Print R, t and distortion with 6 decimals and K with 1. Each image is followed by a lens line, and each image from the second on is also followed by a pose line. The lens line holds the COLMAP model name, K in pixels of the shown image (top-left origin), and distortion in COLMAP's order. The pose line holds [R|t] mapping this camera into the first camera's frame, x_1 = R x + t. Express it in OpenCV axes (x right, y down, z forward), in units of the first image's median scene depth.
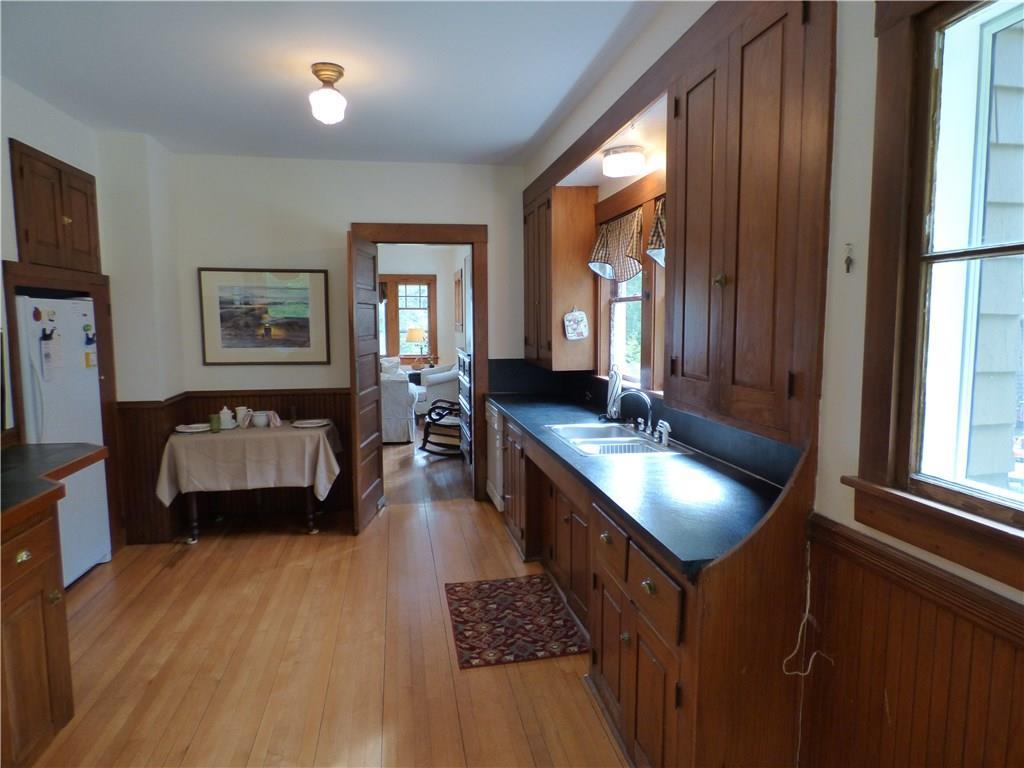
lens RADIAL K [[624.6, 0, 515.8], [0, 624.6, 384.5], [0, 0, 1]] dist [-0.005837, -0.004691]
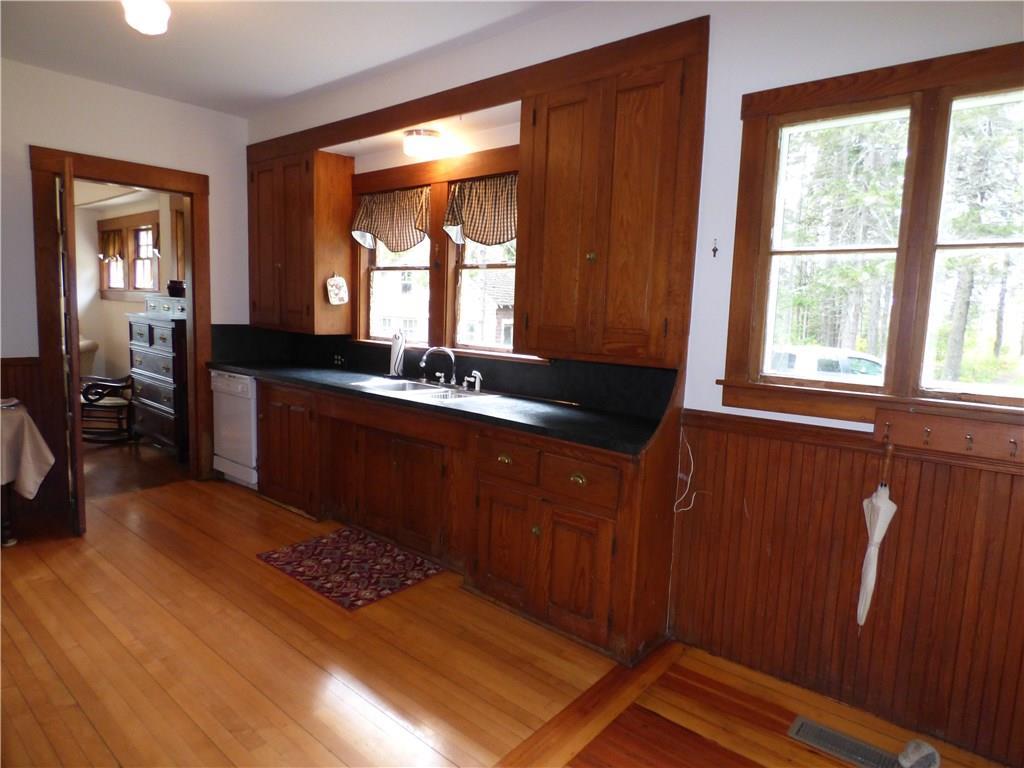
lens RADIAL K [[624.6, 0, 515.8], [0, 624.6, 384.5], [0, 0, 1]] dist [-0.005837, -0.004691]
pose [[0.777568, -0.044075, 0.627253, -0.366992], [0.025836, 0.998937, 0.038164, 0.031874], [-0.628268, -0.013469, 0.777880, 0.015644]]
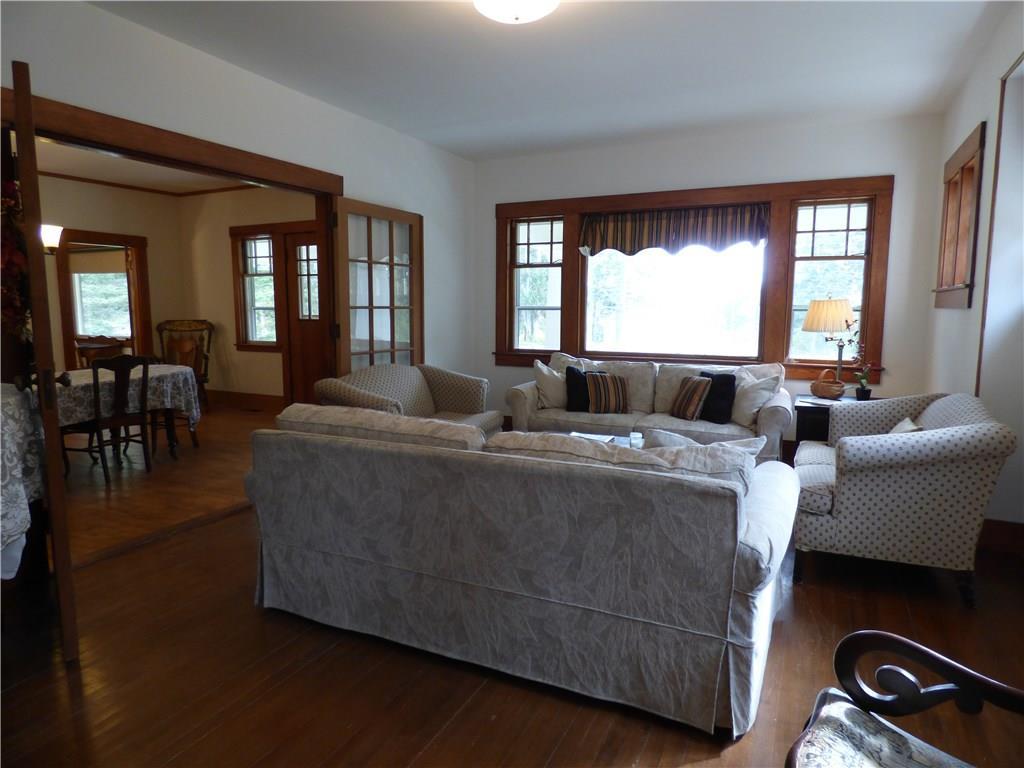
lens RADIAL K [[624.6, 0, 515.8], [0, 624.6, 384.5], [0, 0, 1]] dist [-0.005837, -0.004691]
pose [[0.799369, 0.077653, -0.595801, -0.198369], [-0.067376, 0.996944, 0.039540, -0.093255], [0.597050, 0.008536, 0.802158, 1.439150]]
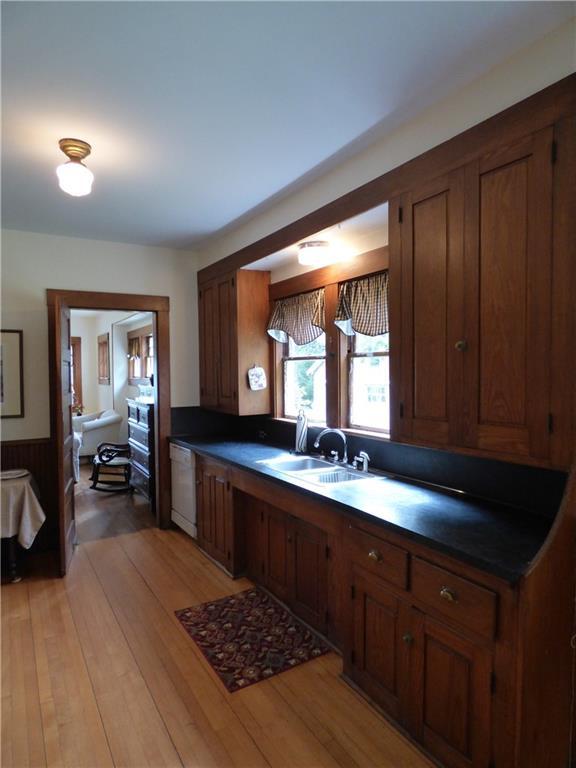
lens RADIAL K [[468.4, 0, 289.2], [0, 468.4, 388.3], [0, 0, 1]] dist [-0.005837, -0.004691]
pose [[0.936670, -0.016994, 0.349800, -0.194048], [0.041790, 0.997109, -0.063461, -0.015176], [-0.347710, 0.074060, 0.934672, 0.113368]]
